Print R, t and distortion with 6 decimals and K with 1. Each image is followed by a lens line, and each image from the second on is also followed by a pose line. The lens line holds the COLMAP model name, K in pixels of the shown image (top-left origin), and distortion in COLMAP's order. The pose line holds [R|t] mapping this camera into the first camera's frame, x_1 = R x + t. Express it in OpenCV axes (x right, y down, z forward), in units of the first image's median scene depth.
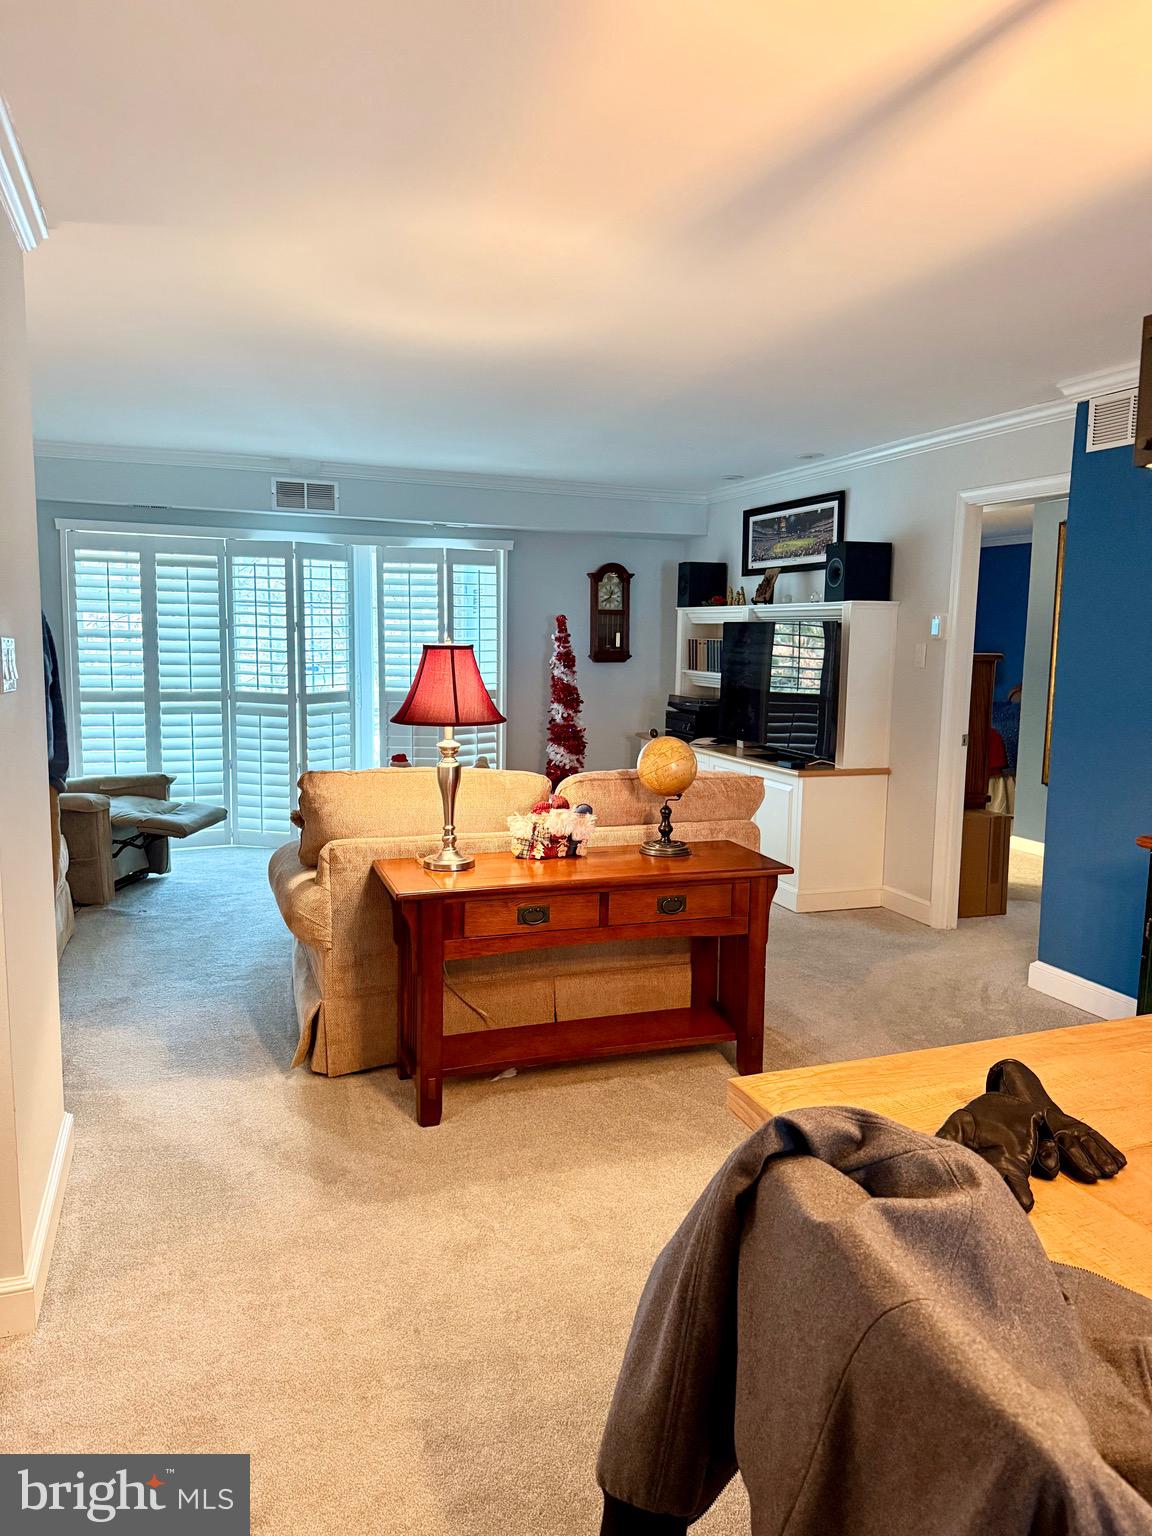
lens RADIAL K [[1061.3, 0, 576.0], [0, 1061.3, 768.0], [0, 0, 1]] dist [0.159074, -0.329974]
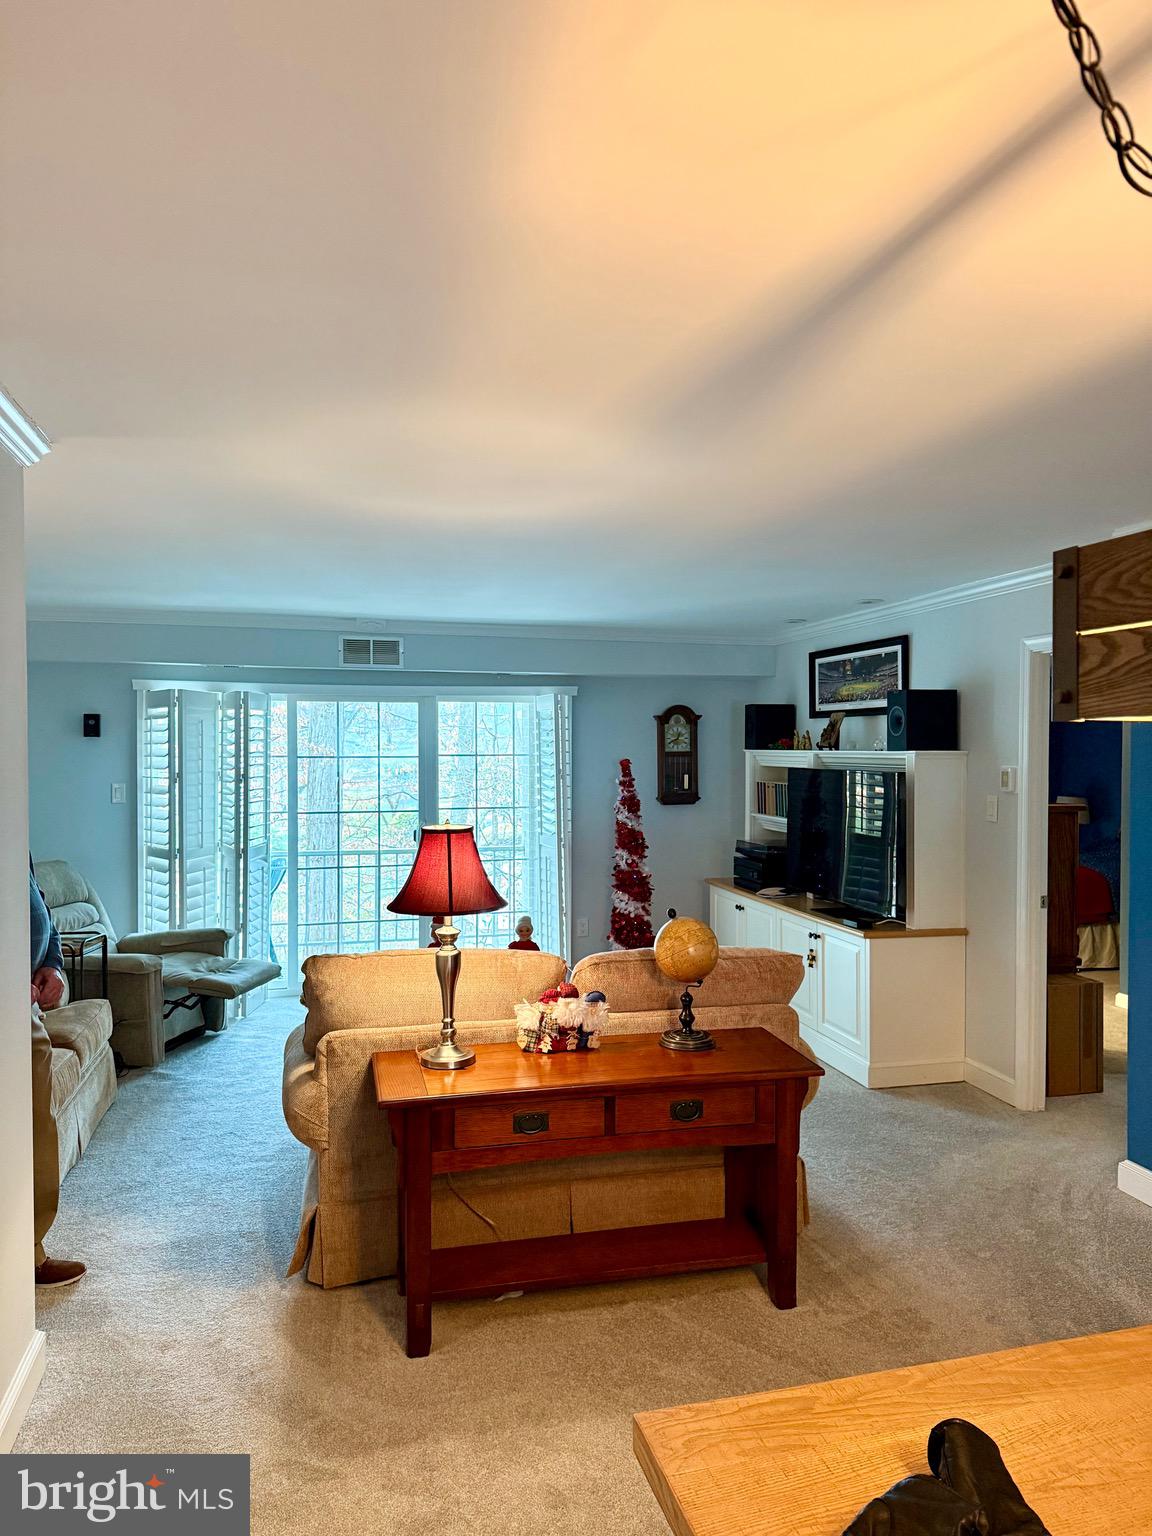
lens RADIAL K [[1061.3, 0, 576.0], [0, 1061.3, 768.0], [0, 0, 1]] dist [0.159074, -0.329974]
pose [[0.994308, -0.013916, -0.105631, 0.083970], [0.002408, 0.994116, -0.108298, -0.054554], [0.106517, 0.107427, 0.988491, 0.042557]]
